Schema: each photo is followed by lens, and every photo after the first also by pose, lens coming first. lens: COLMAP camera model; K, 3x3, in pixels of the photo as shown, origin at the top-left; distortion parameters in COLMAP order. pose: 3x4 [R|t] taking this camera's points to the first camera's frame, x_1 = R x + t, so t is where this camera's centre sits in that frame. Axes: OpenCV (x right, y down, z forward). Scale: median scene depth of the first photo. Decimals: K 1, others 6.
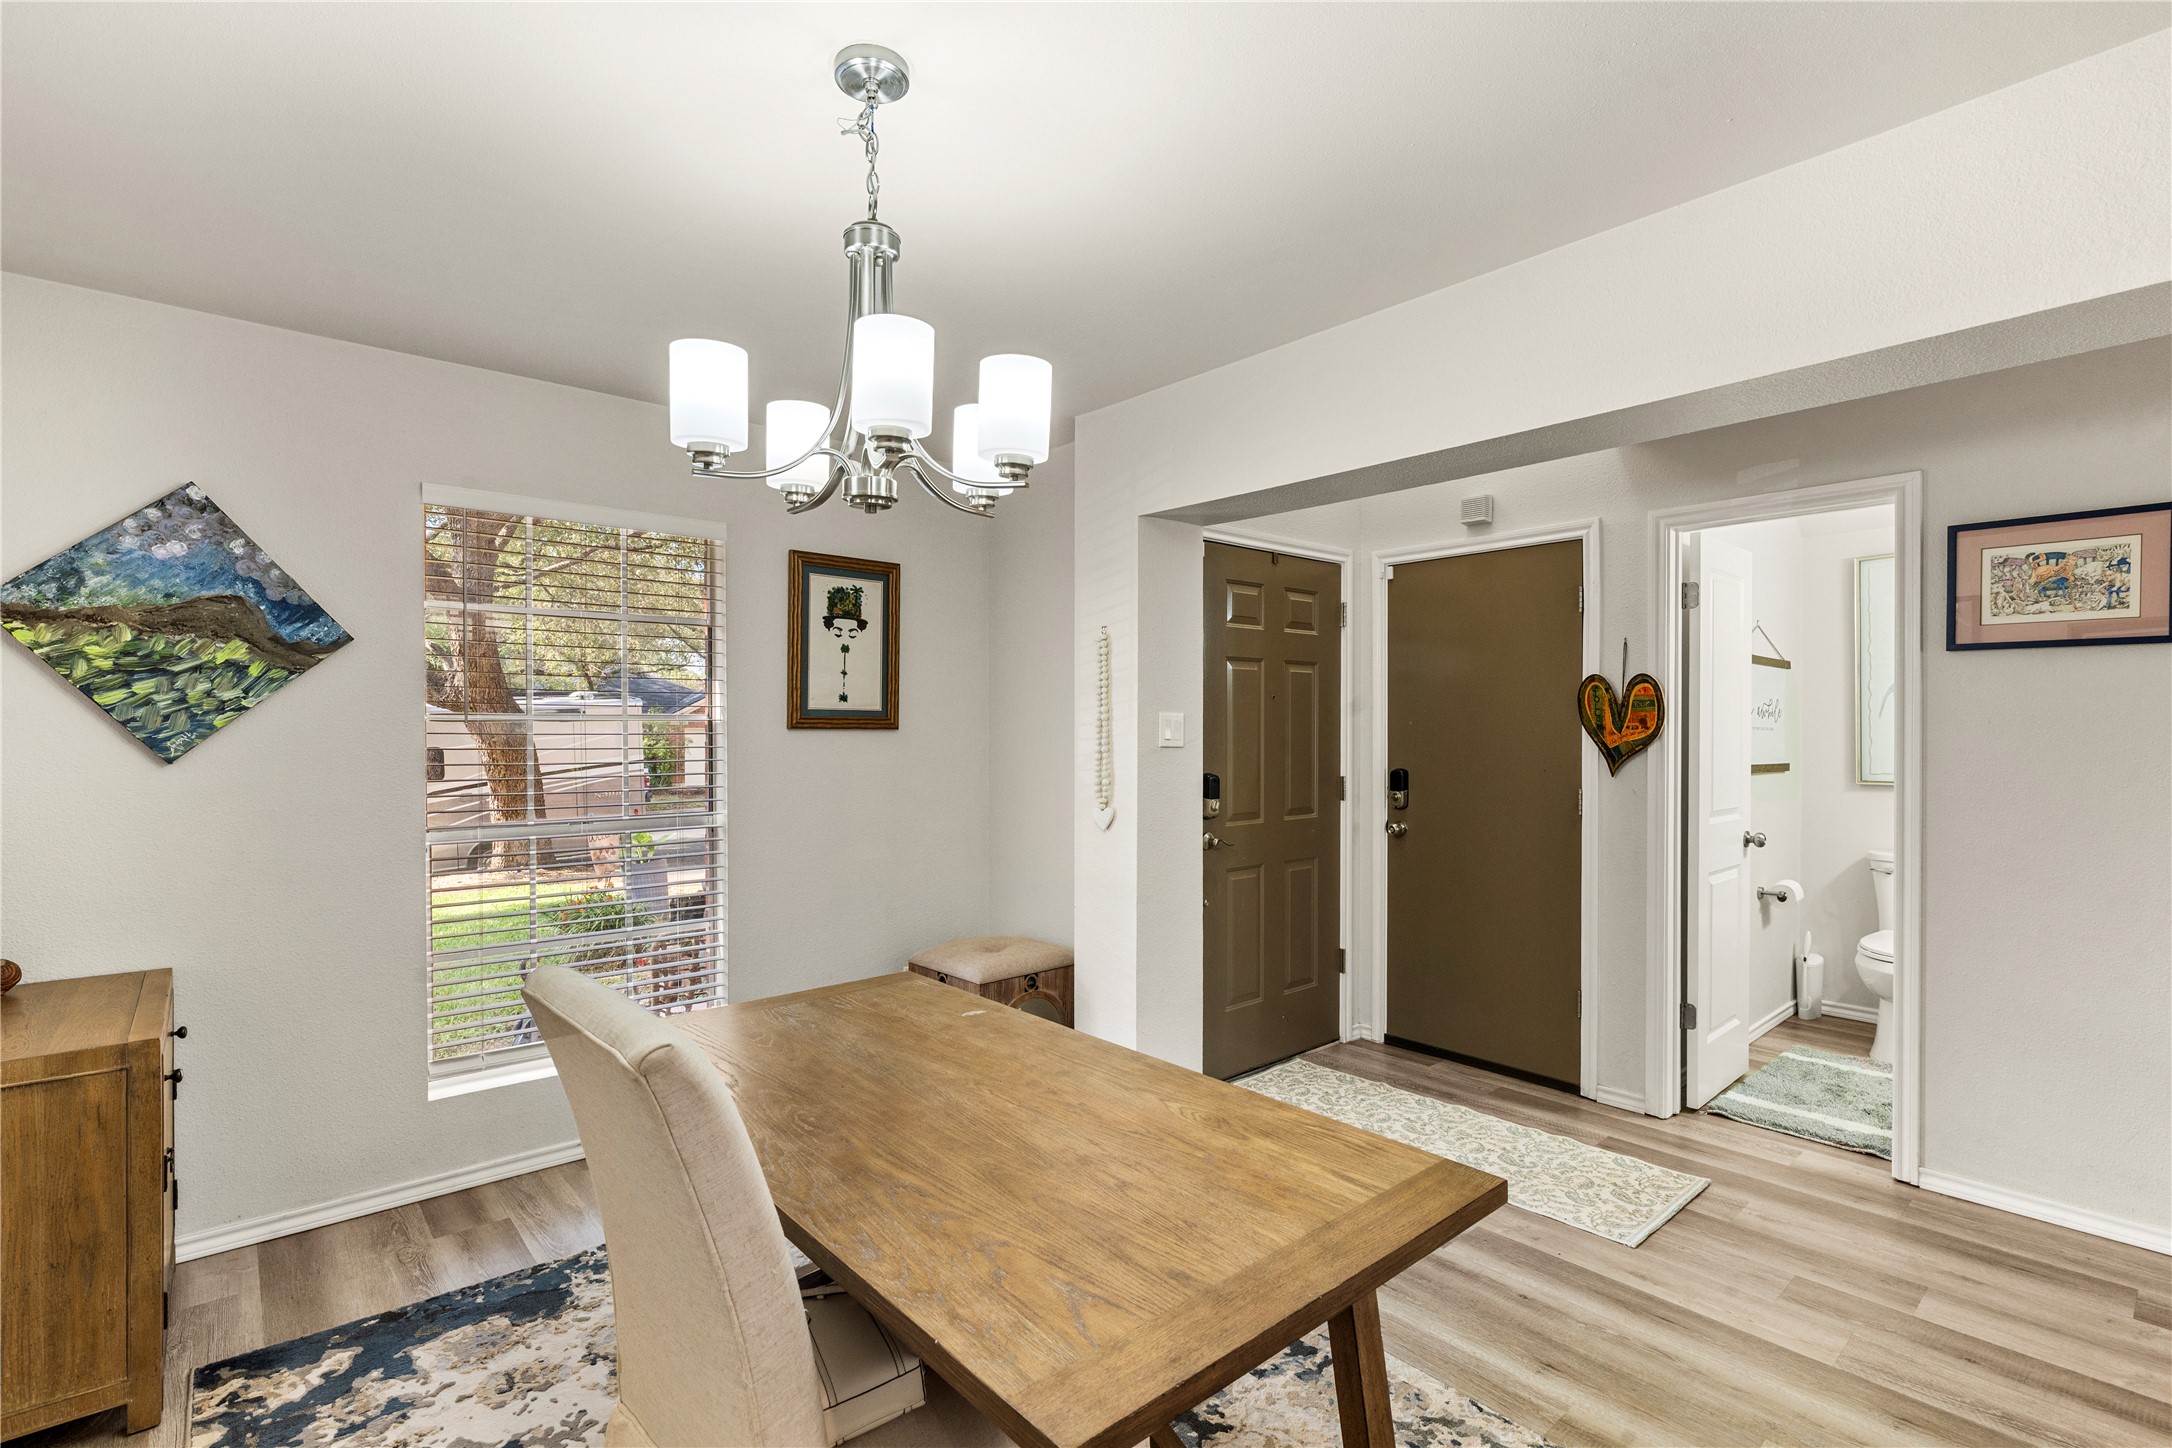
lens RADIAL K [[989.3, 0, 1083.6], [0, 989.3, 725.9], [0, 0, 1]] dist [-0.002162, 0.000413]
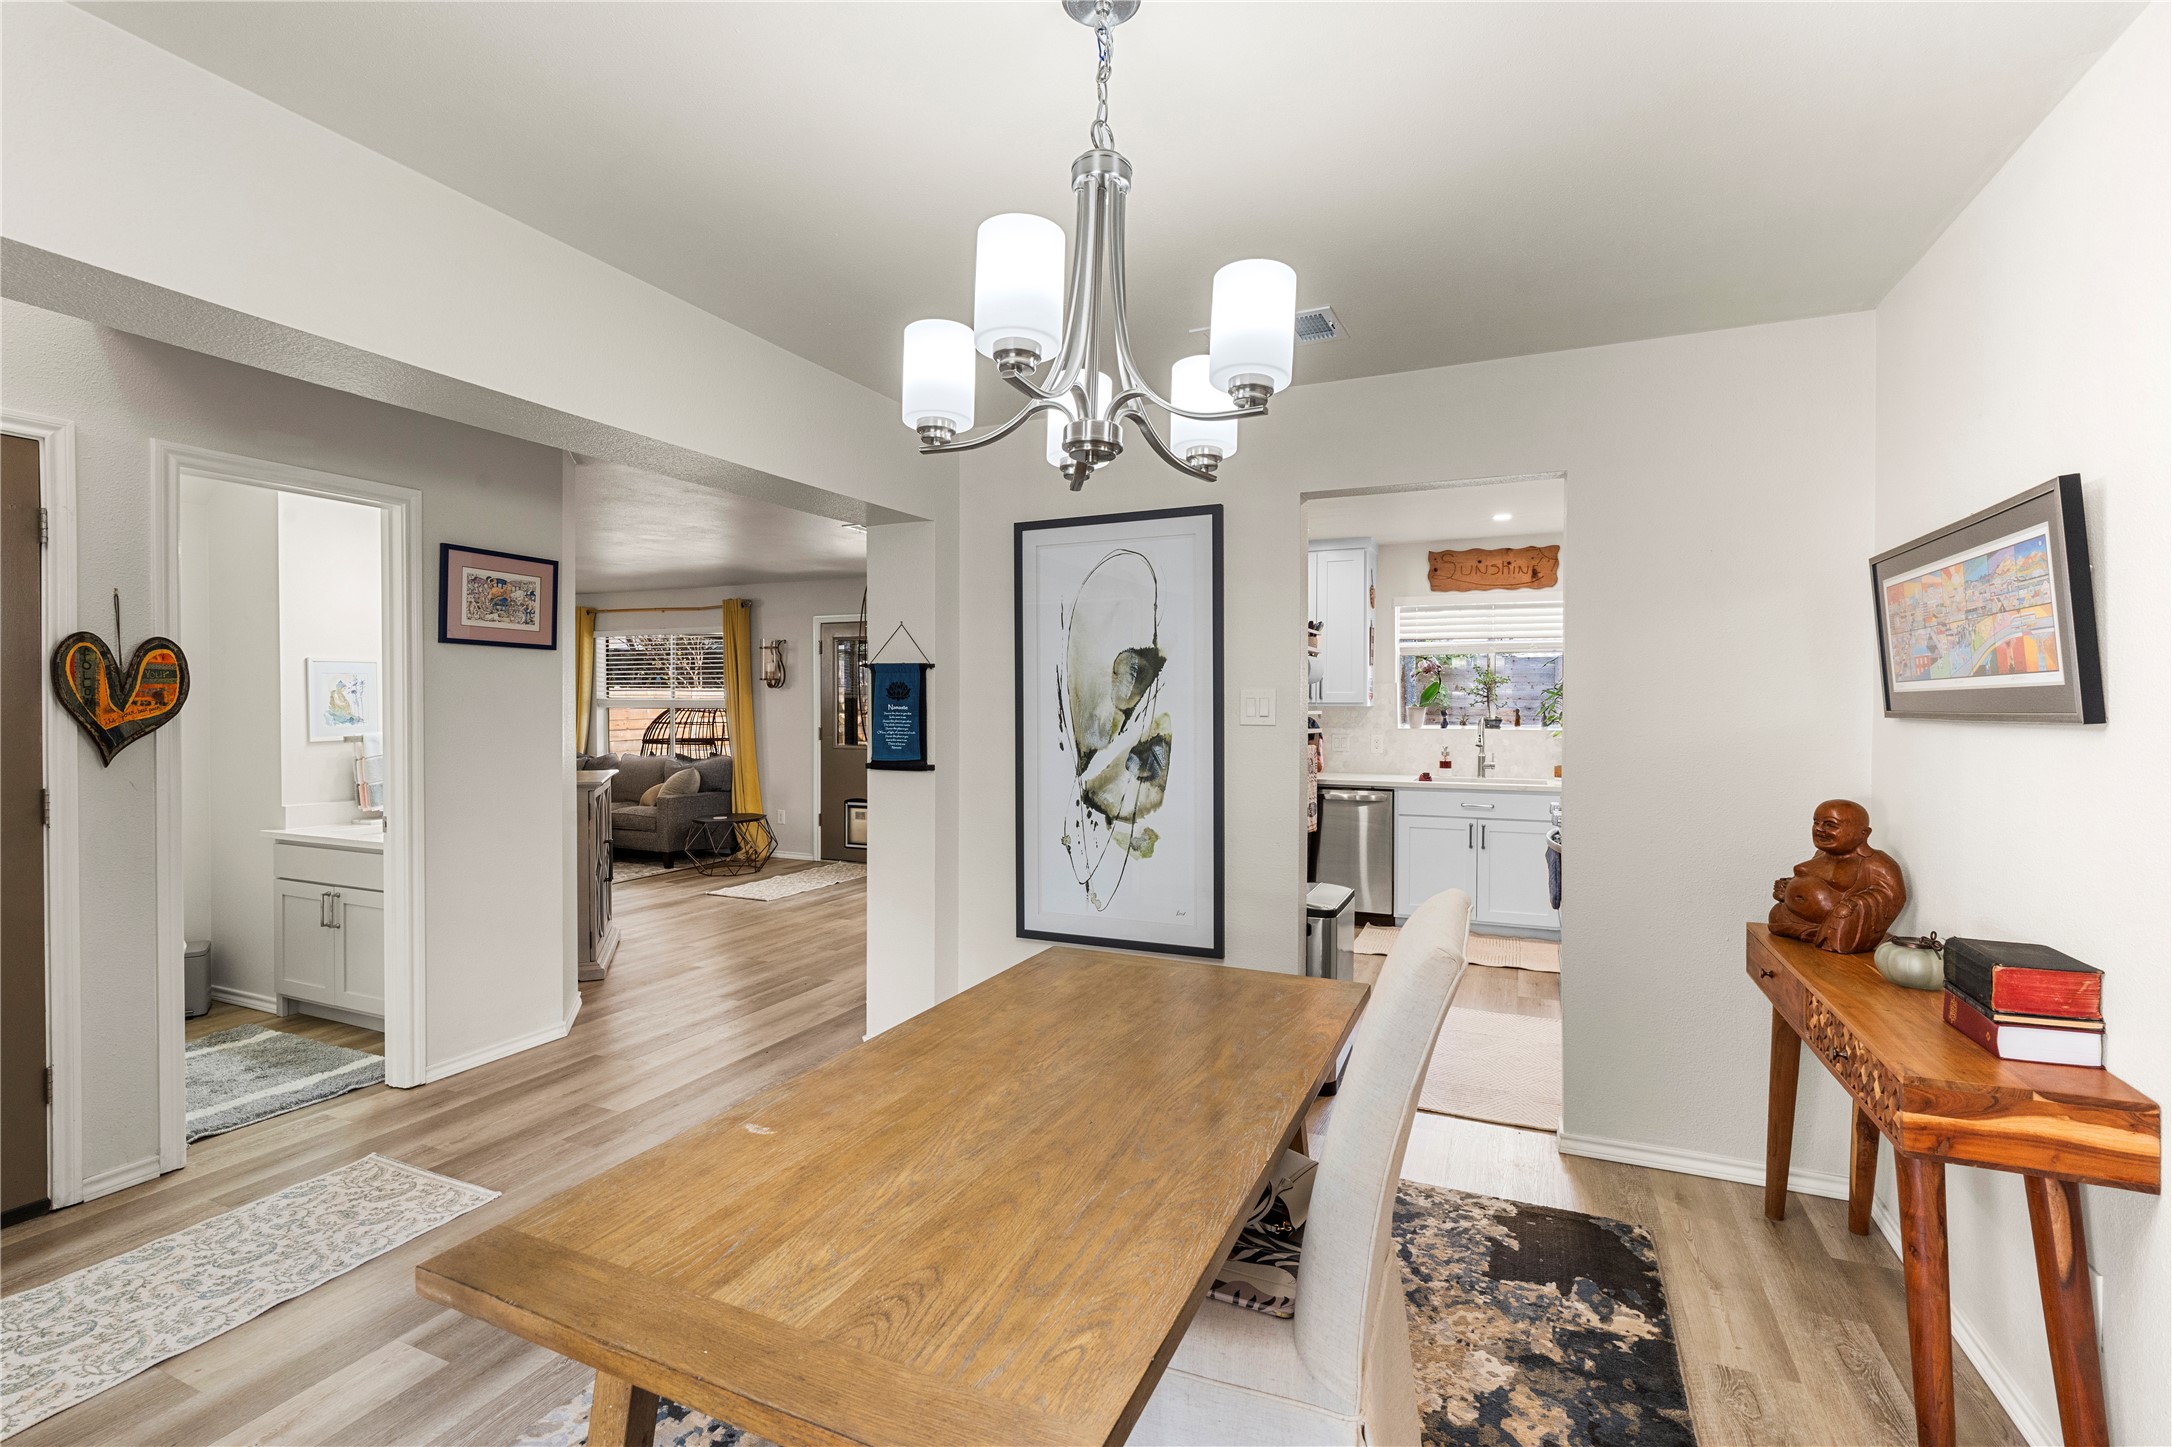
lens RADIAL K [[969.7, 0, 1081.6], [0, 969.7, 713.4], [0, 0, 1]] dist [-0.002151, -0.000354]
pose [[-0.410152, -0.007853, 0.911983, -0.553173], [-0.004441, 0.999968, 0.006613, 0.001685], [-0.912006, -0.001338, -0.410174, 0.741526]]
